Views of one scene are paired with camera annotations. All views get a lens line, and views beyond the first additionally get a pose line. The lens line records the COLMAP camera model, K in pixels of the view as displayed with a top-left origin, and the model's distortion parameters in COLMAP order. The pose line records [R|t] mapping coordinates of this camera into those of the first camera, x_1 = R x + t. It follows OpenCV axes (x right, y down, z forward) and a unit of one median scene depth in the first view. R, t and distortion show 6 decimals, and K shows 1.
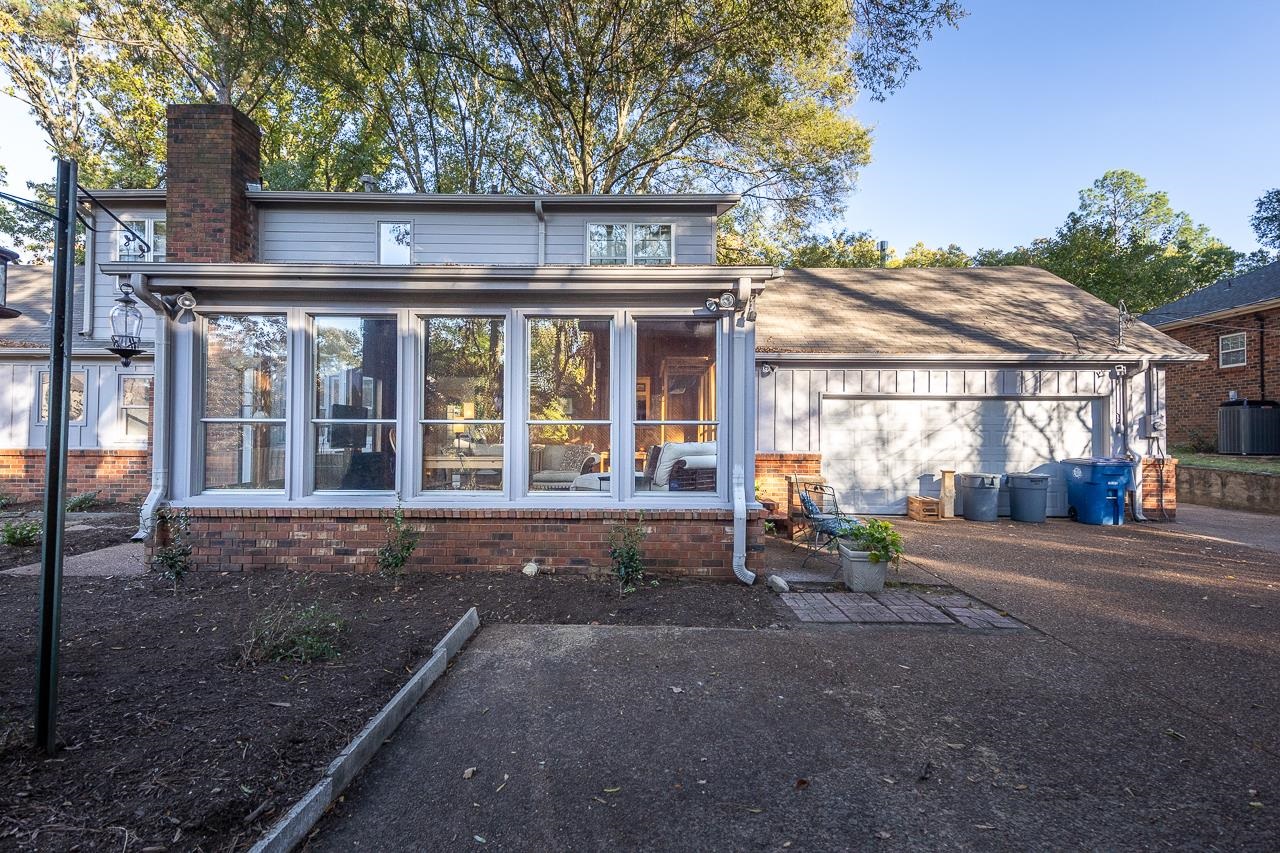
lens RADIAL K [[630.1, 0, 640.0], [0, 630.1, 426.5], [0, 0, 1]] dist [0.021936, -0.000033]
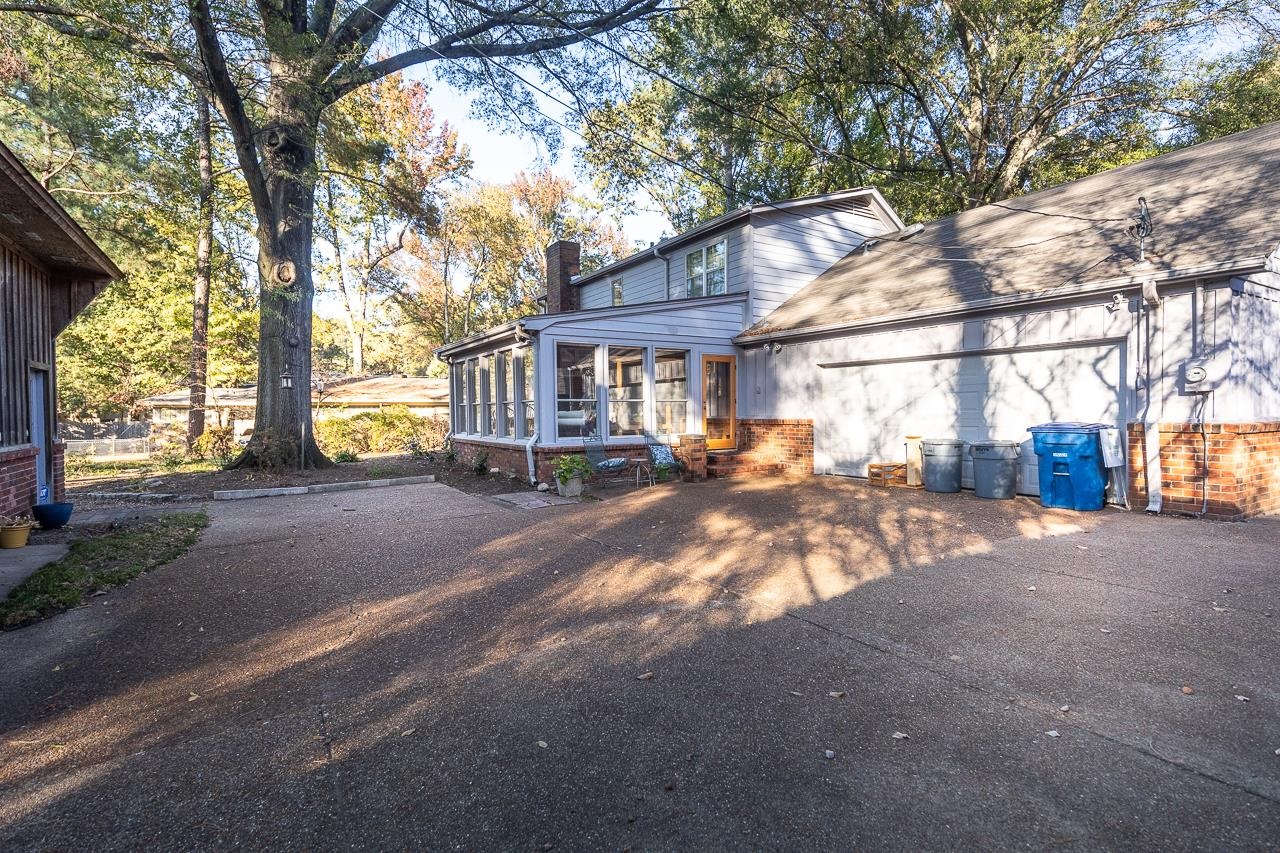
lens RADIAL K [[630.1, 0, 640.0], [0, 630.1, 426.5], [0, 0, 1]] dist [0.021936, -0.000033]
pose [[0.535976, 0.005172, -0.844217, 1.026600], [0.019466, 0.999640, 0.018483, 0.024915], [0.844009, -0.026340, 0.535682, 0.167810]]
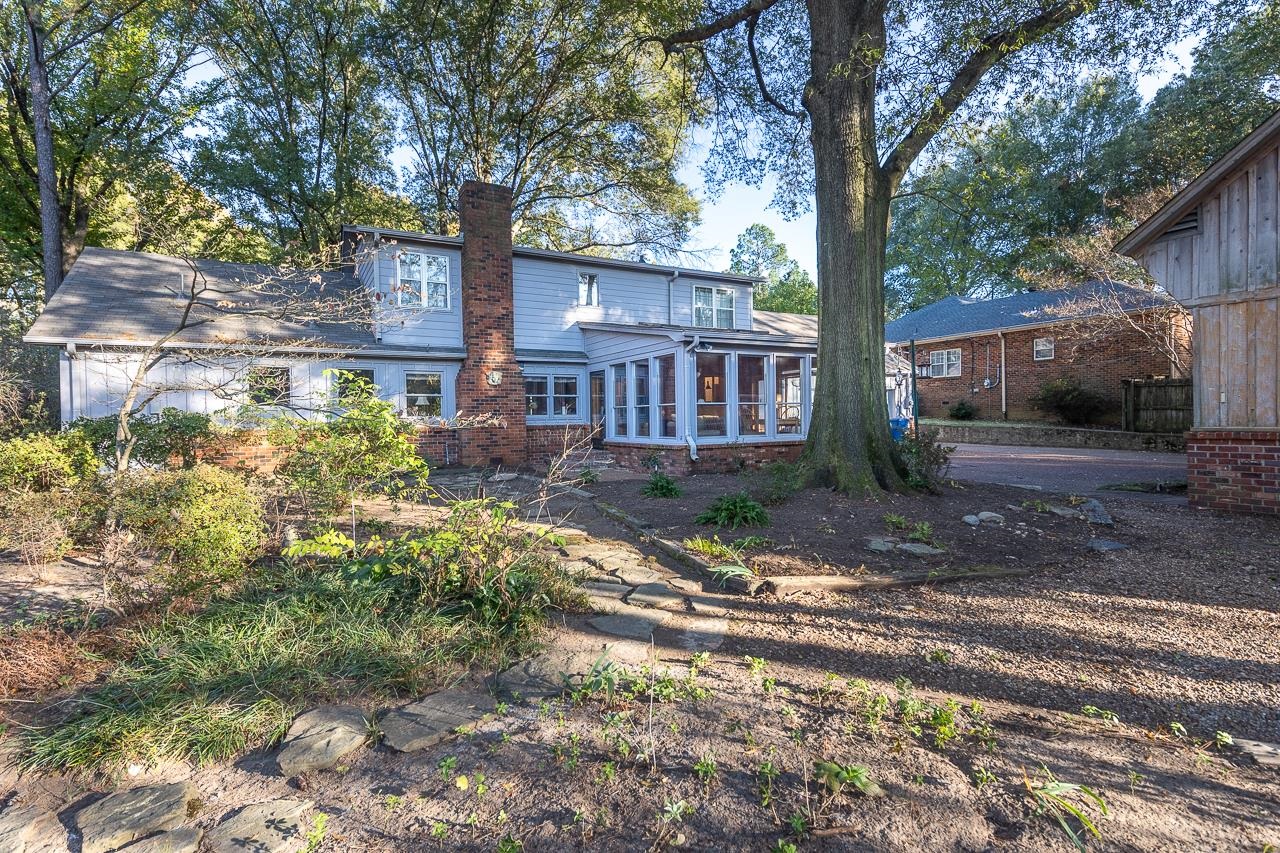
lens RADIAL K [[630.1, 0, 640.0], [0, 630.1, 426.5], [0, 0, 1]] dist [0.021936, -0.000033]
pose [[0.861145, -0.026650, 0.507660, -1.065793], [0.013848, 0.999484, 0.028978, 0.002759], [-0.508170, -0.017924, 0.861070, -0.378619]]
